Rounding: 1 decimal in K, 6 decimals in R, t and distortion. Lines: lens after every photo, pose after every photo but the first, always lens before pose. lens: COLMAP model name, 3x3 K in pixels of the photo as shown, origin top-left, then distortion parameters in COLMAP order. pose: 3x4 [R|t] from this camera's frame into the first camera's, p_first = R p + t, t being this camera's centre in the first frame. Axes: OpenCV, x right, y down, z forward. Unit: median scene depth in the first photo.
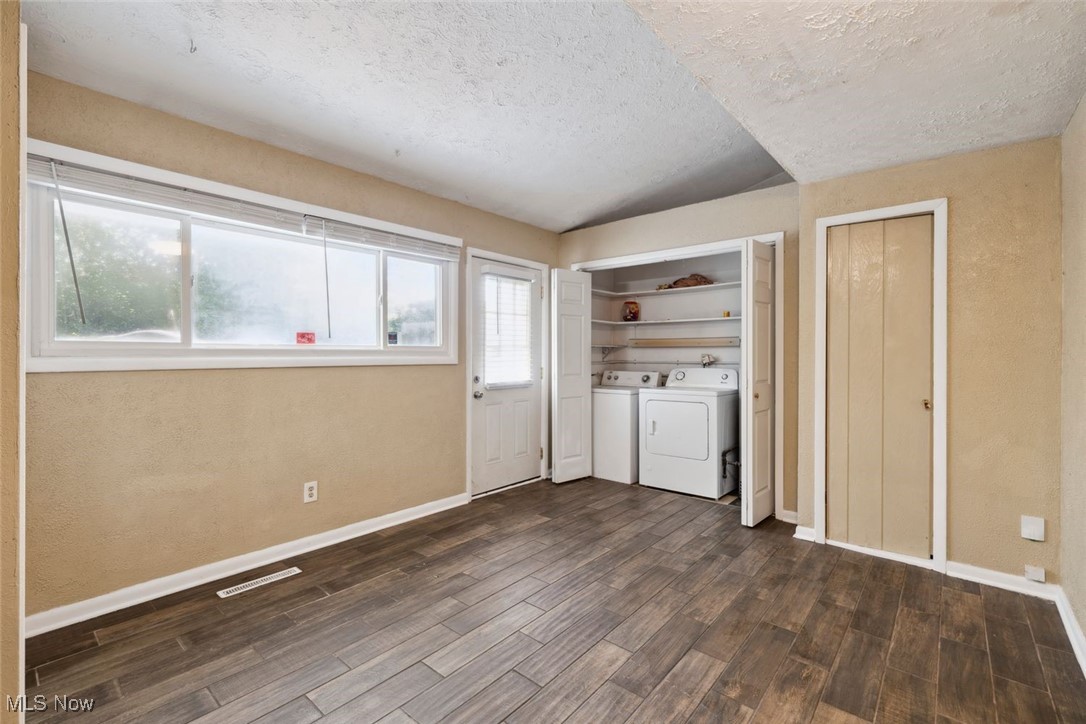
lens RADIAL K [[477.7, 0, 541.8], [0, 477.7, 357.3], [0, 0, 1]] dist [-0.004539, 0.000805]
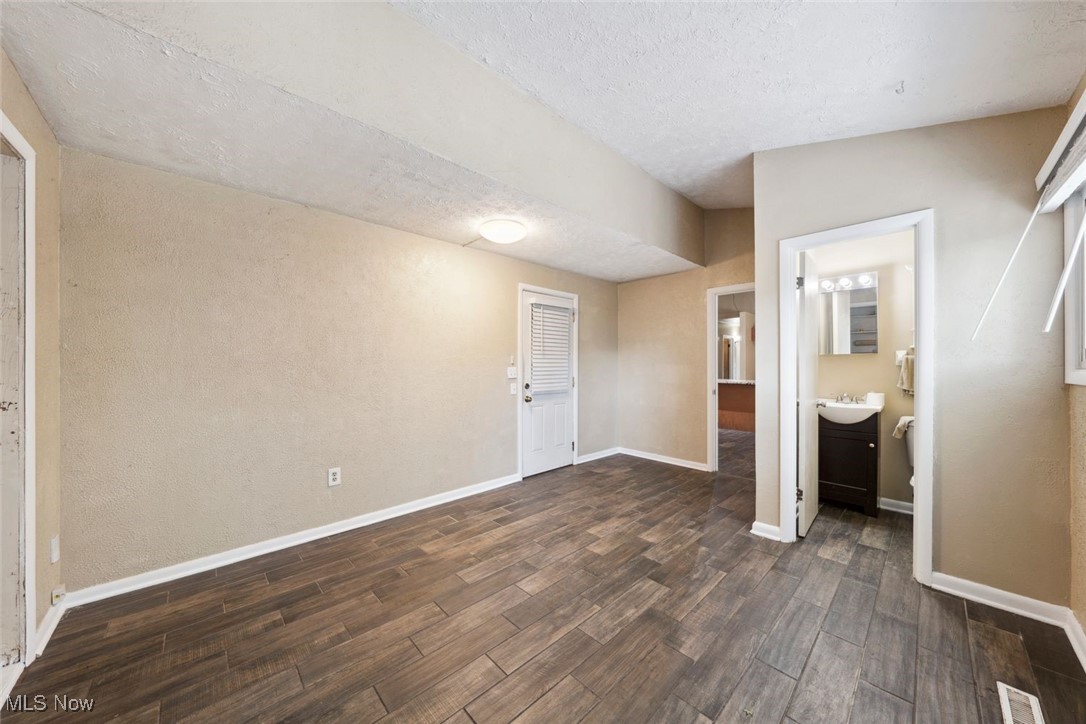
lens RADIAL K [[364.1, 0, 540.4], [0, 364.1, 361.6], [0, 0, 1]] dist [-0.006303, -0.000122]
pose [[-0.993187, -0.002854, 0.116493, -0.000636], [-0.002381, 0.999988, 0.004198, -0.016907], [-0.116504, 0.003892, -0.993183, 1.740213]]
